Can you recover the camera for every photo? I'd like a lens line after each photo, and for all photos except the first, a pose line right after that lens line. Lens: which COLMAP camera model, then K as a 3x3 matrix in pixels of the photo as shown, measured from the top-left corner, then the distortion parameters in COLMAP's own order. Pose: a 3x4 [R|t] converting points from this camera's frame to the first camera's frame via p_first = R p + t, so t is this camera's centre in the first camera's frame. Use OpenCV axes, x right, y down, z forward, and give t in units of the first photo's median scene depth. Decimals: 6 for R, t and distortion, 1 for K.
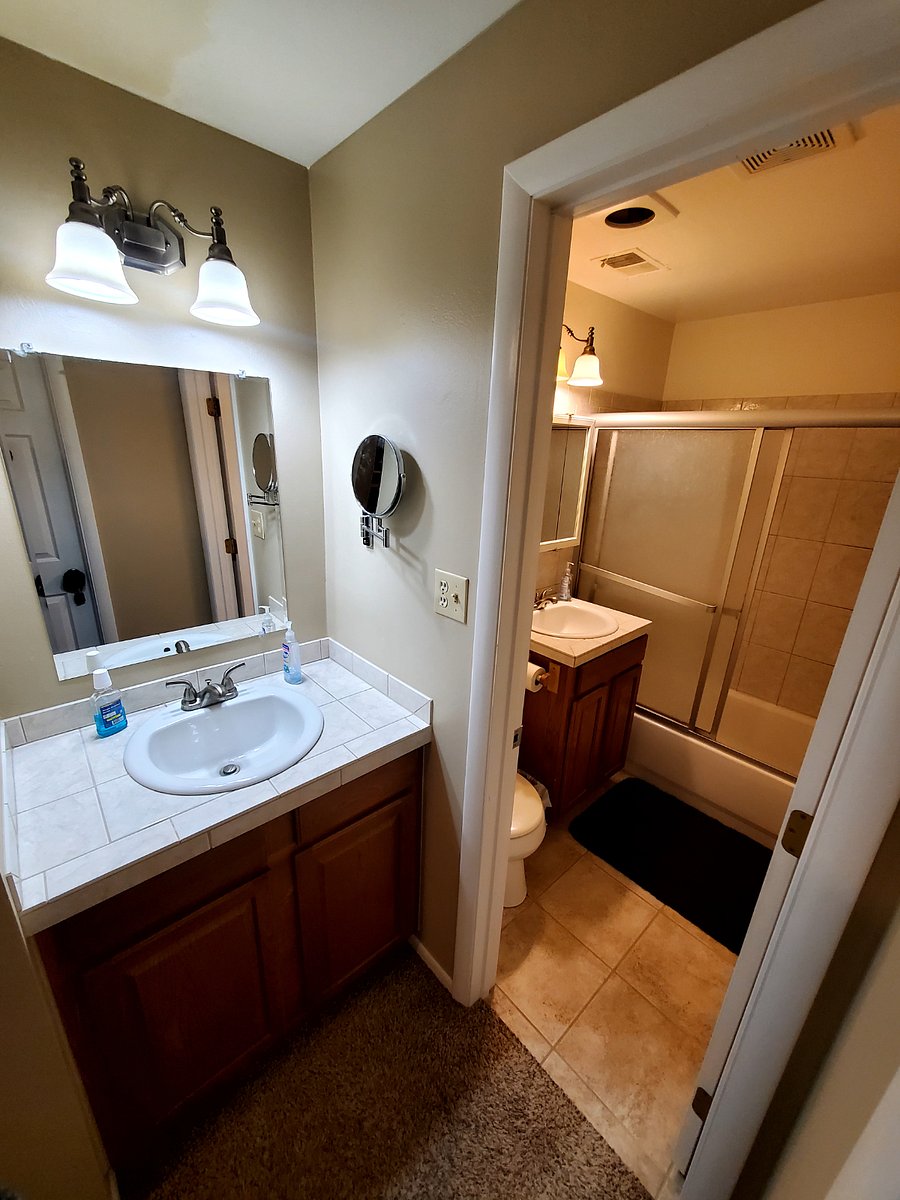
lens RADIAL K [[474.6, 0, 450.0], [0, 474.6, 603.6], [0, 0, 1]] dist [-0.002847, 0.000324]
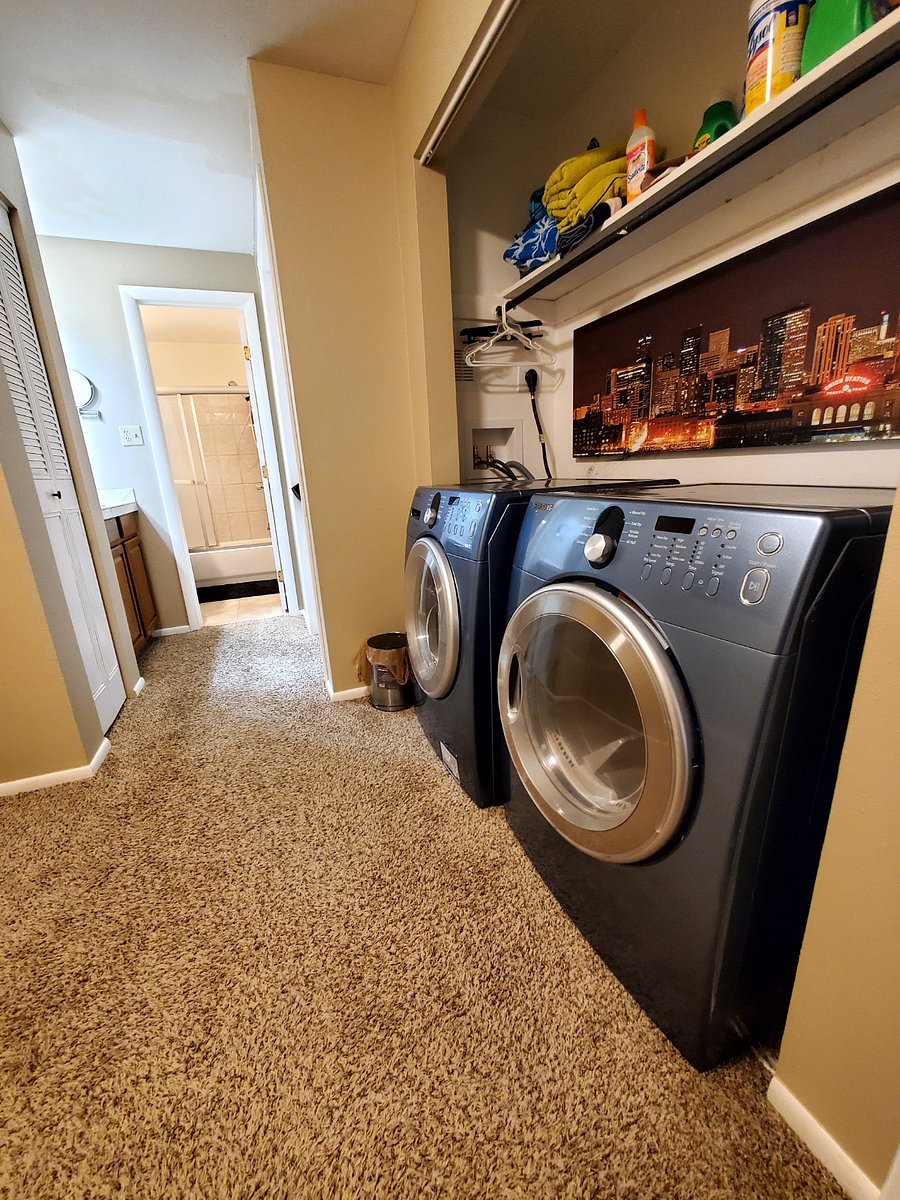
lens RADIAL K [[474.6, 0, 449.8], [0, 474.6, 600.2], [0, 0, 1]] dist [-0.002847, 0.000324]
pose [[0.344706, -0.305686, 0.887544, -1.448220], [0.355360, 0.917619, 0.178029, 0.707542], [-0.868848, 0.254030, 0.424937, -0.986558]]
